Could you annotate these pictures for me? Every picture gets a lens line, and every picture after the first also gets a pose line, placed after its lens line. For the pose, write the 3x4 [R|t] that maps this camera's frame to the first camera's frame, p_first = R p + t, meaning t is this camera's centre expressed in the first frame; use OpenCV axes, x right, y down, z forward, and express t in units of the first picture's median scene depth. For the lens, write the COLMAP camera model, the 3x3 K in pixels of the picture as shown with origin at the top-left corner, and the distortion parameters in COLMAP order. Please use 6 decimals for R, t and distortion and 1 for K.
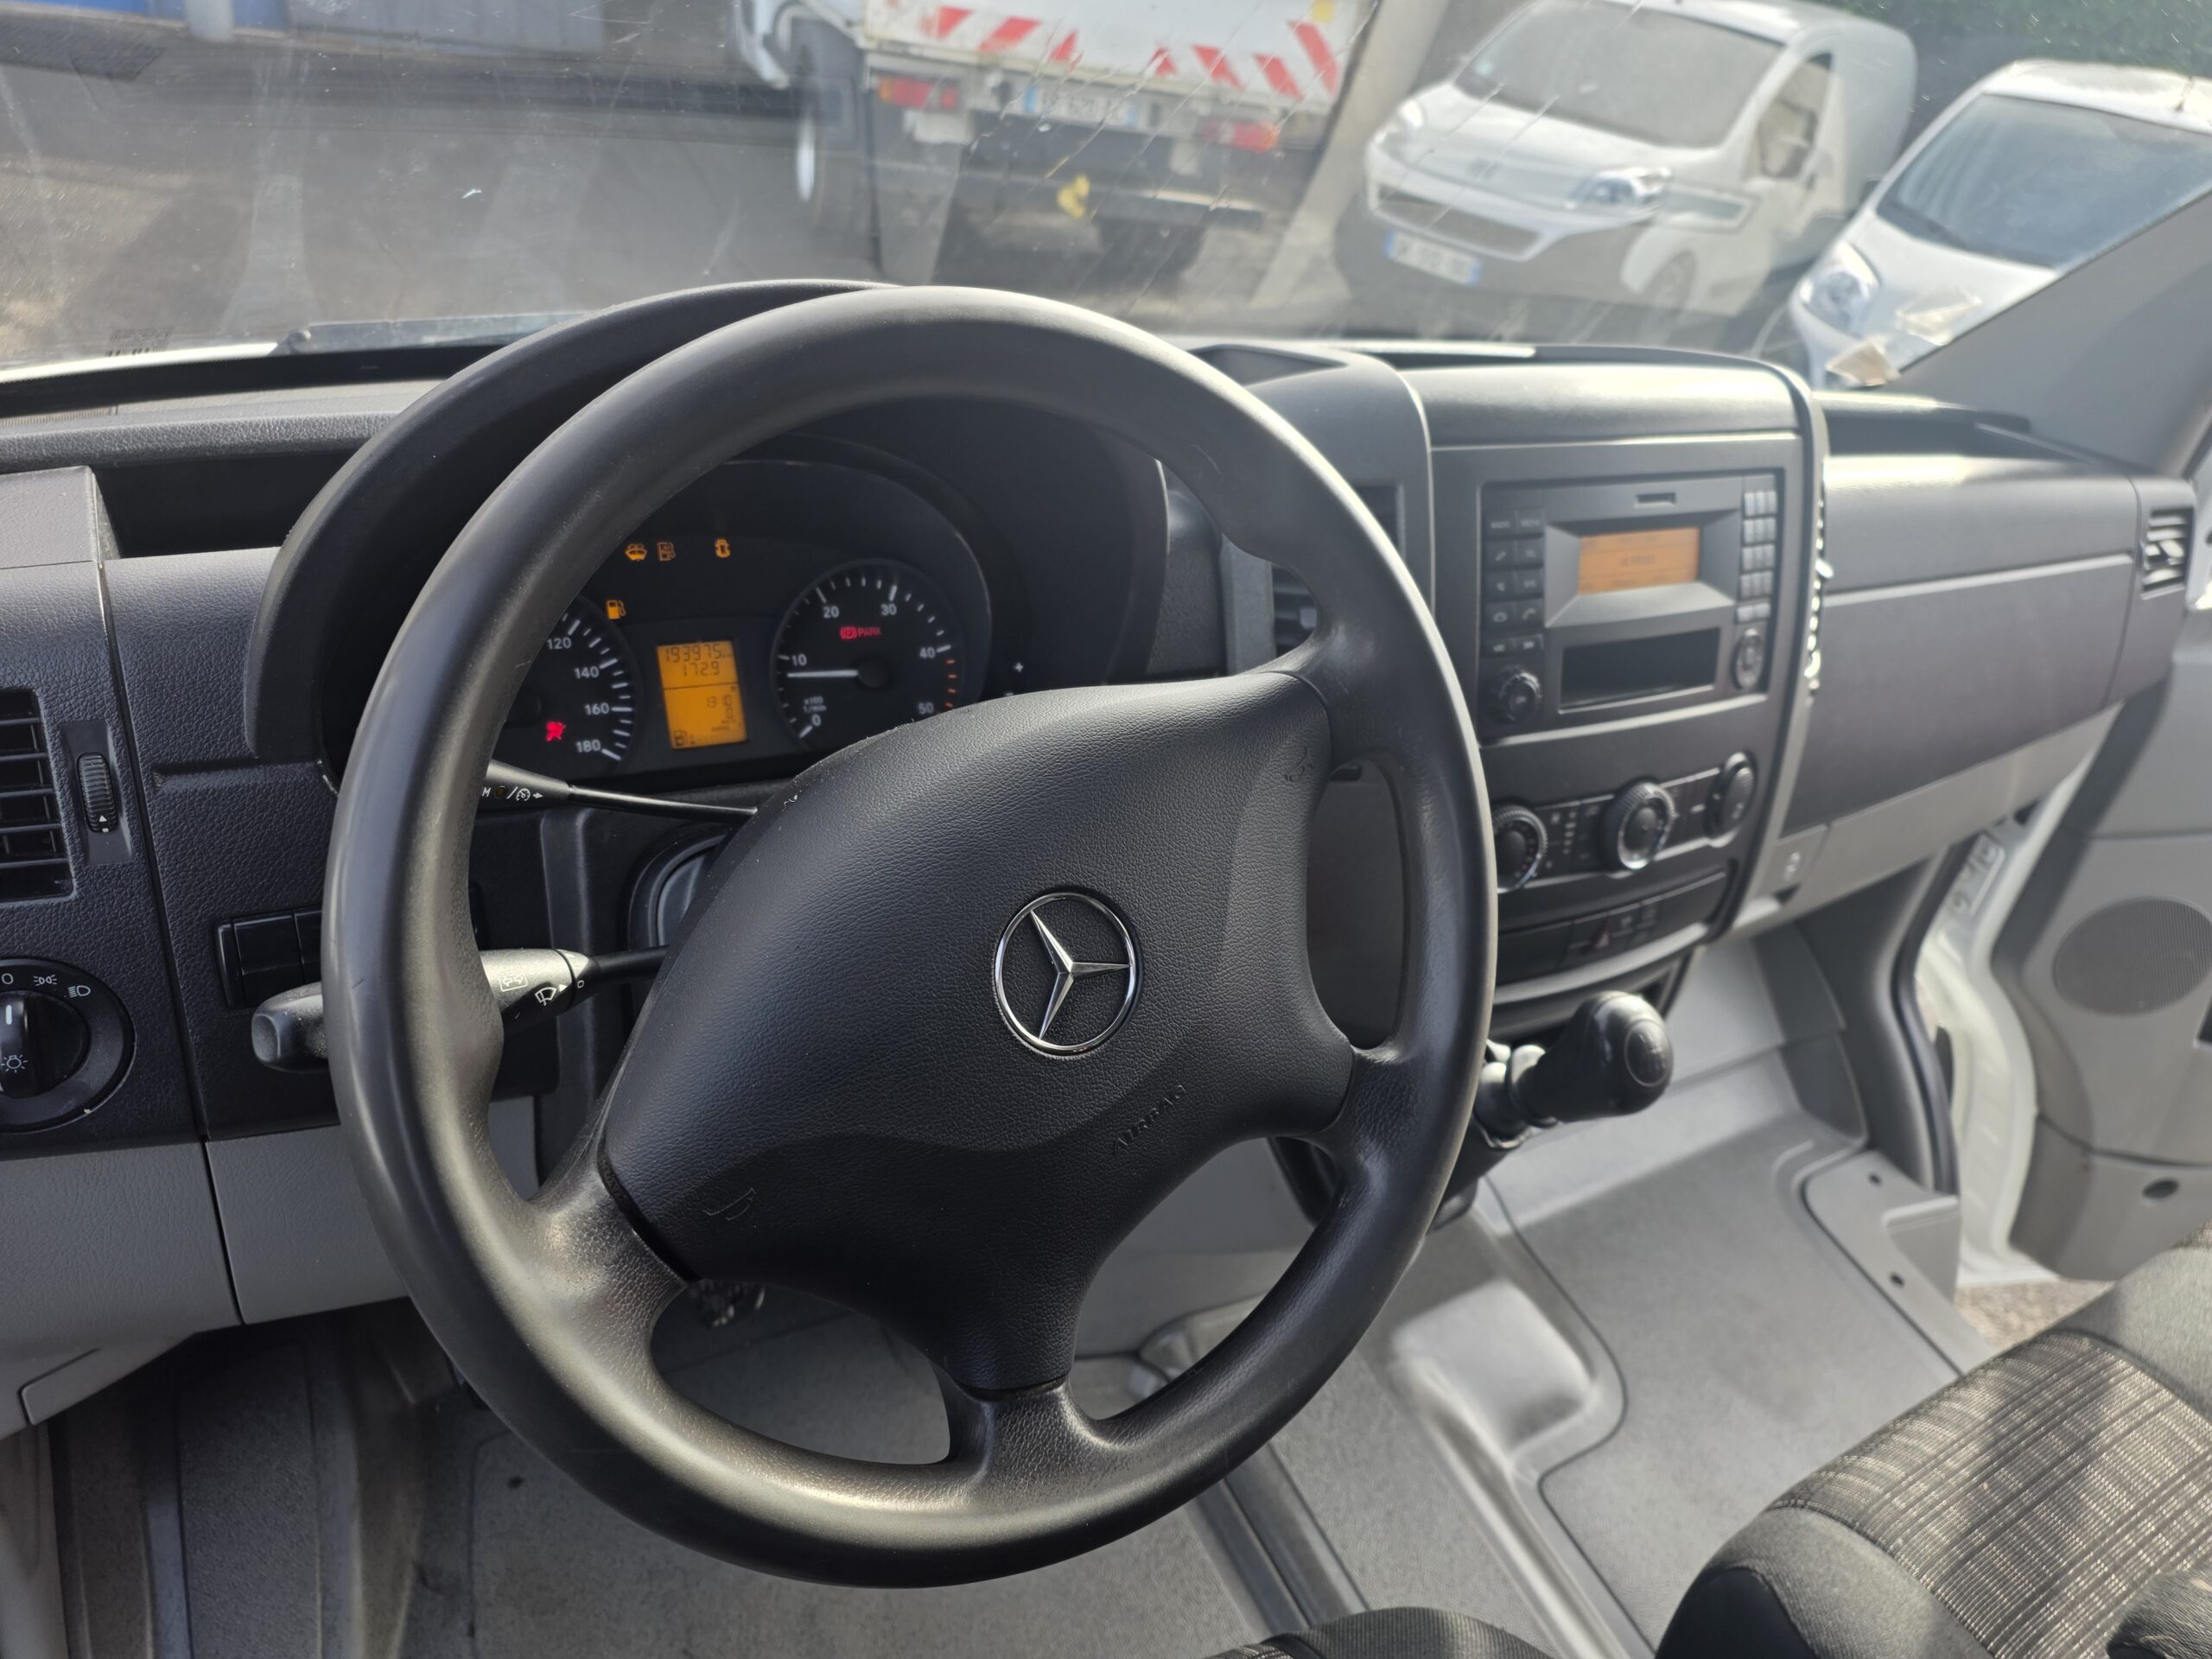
lens RADIAL K [[1442.5, 0, 1106.0], [0, 1442.5, 829.5], [0, 0, 1]] dist [0.065408, -0.059626]
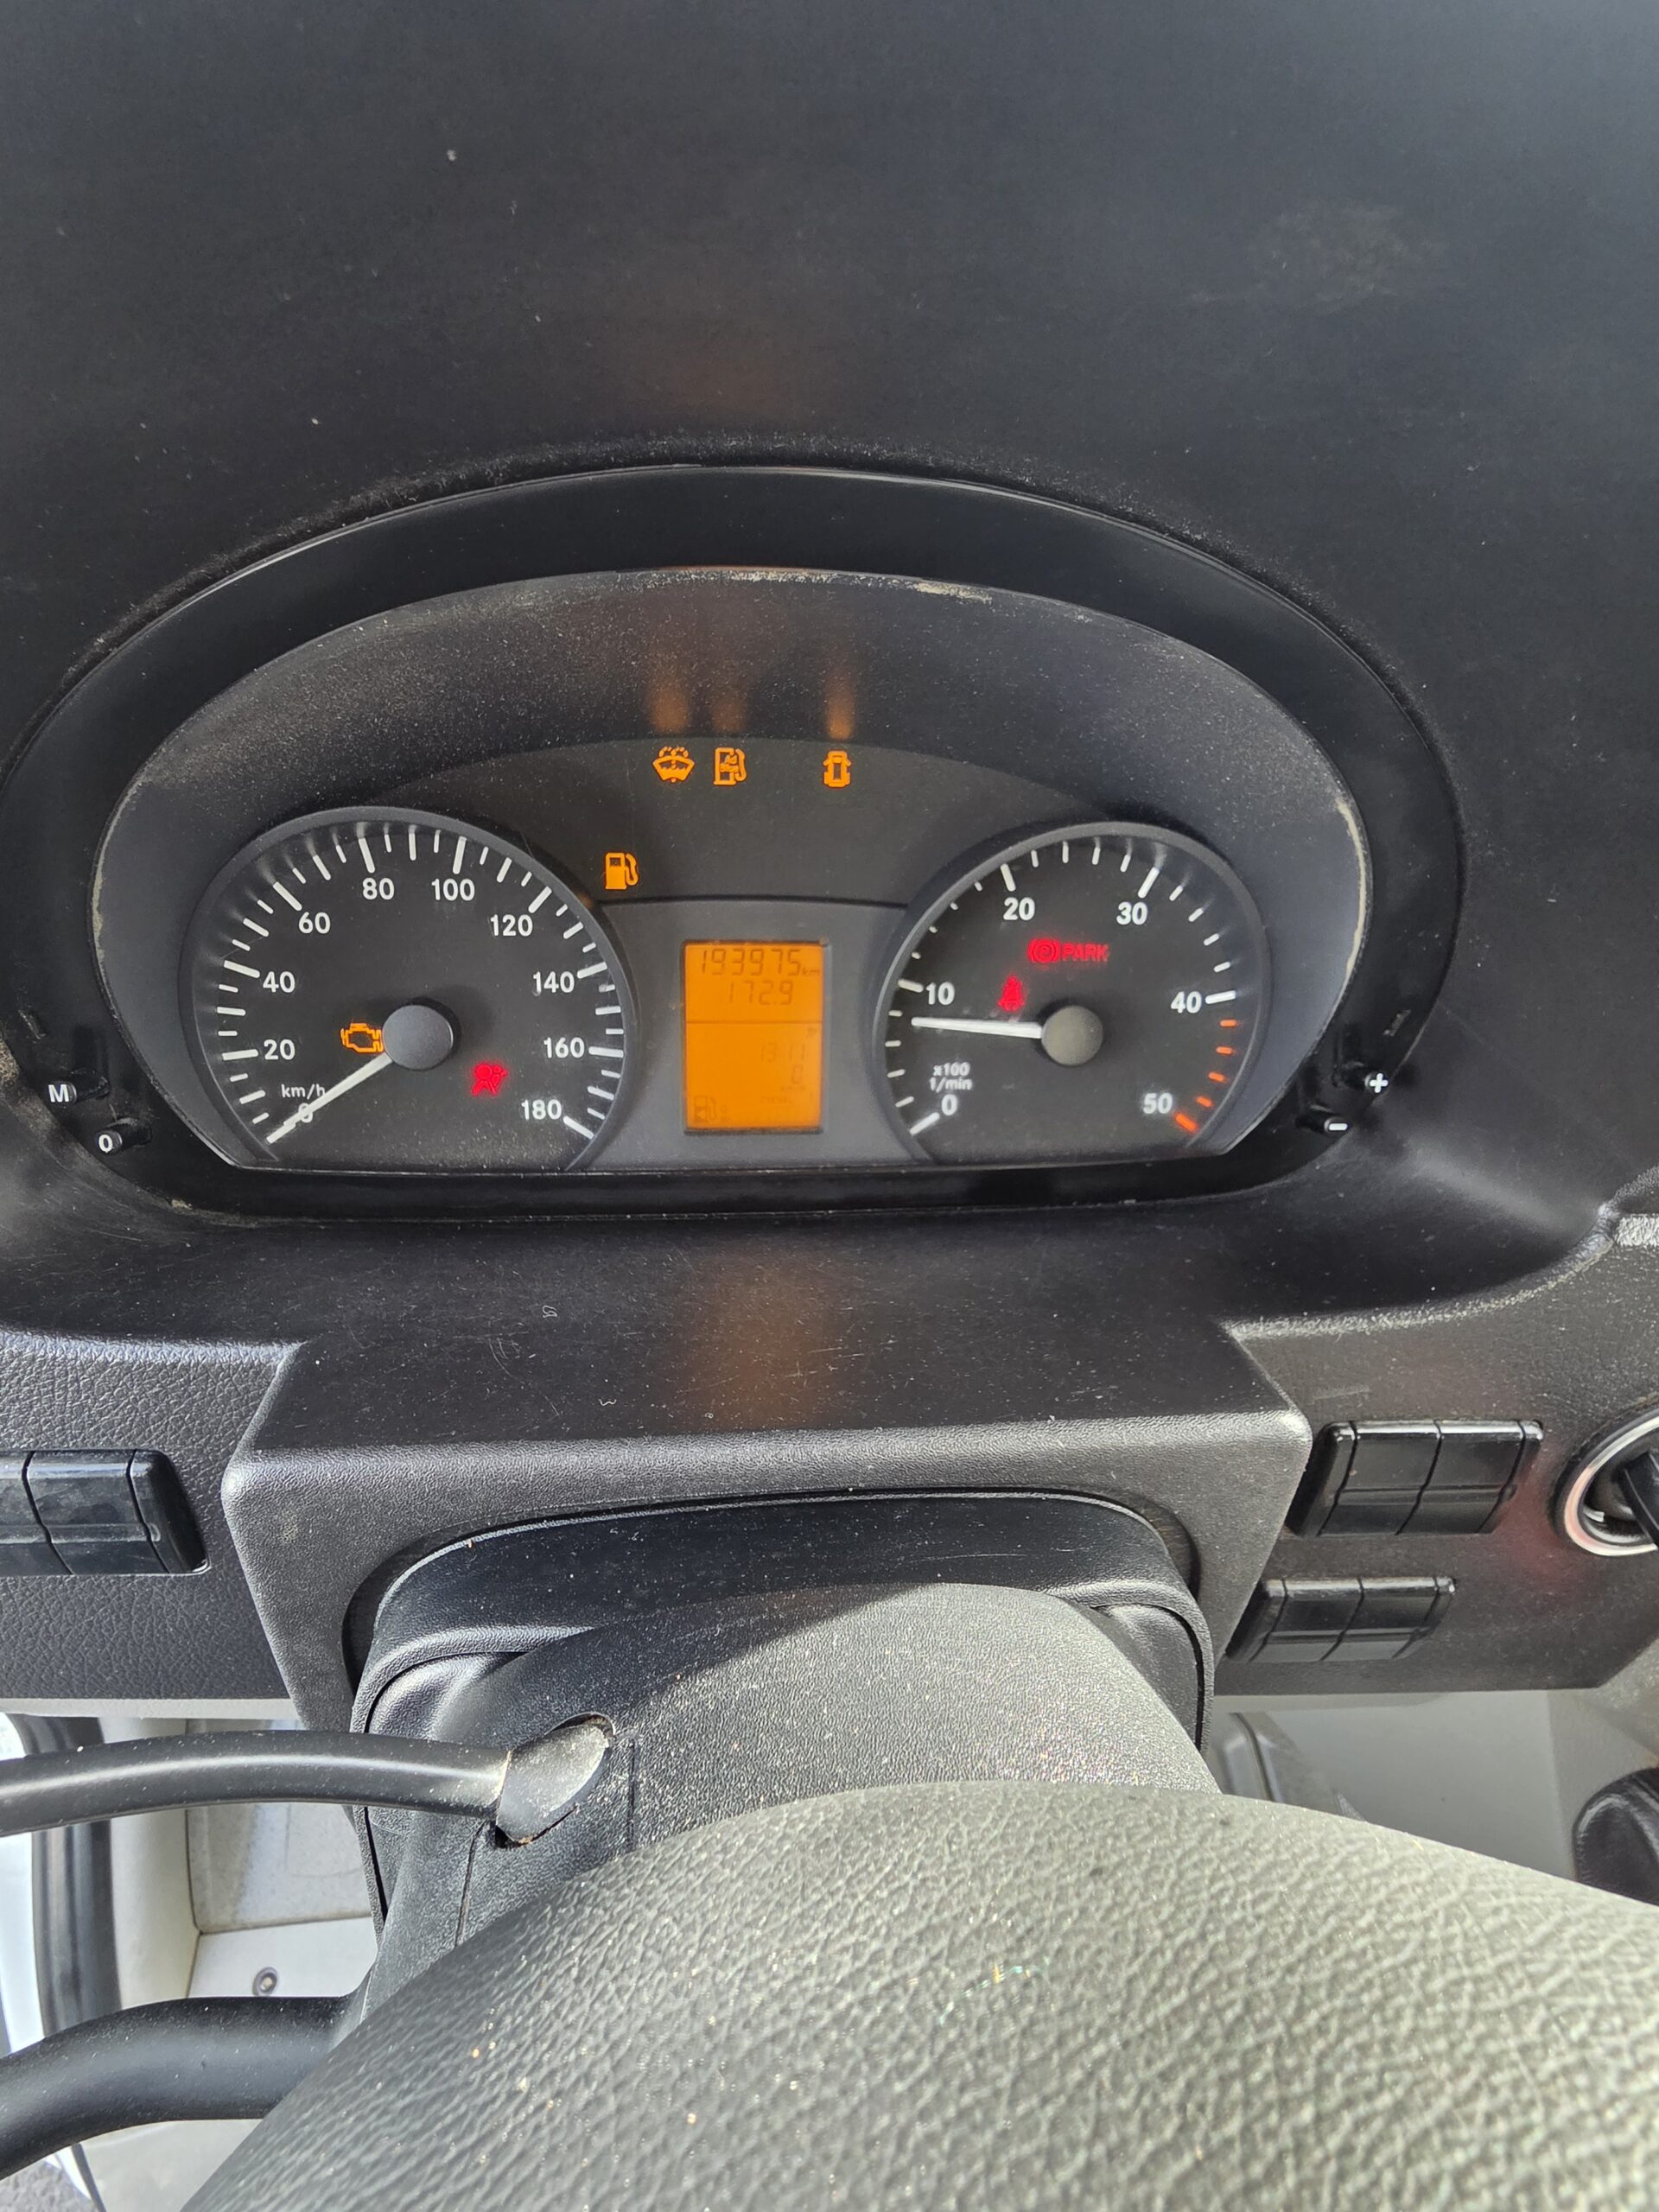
lens RADIAL K [[985.6, 0, 813.0], [0, 985.6, 1095.6], [0, 0, 1]] dist [0.000027, 0.000014]
pose [[0.894923, 0.246710, -0.371817, -0.111183], [-0.166275, 0.957619, 0.235197, -0.163051], [0.414084, -0.148659, 0.898017, 0.660244]]
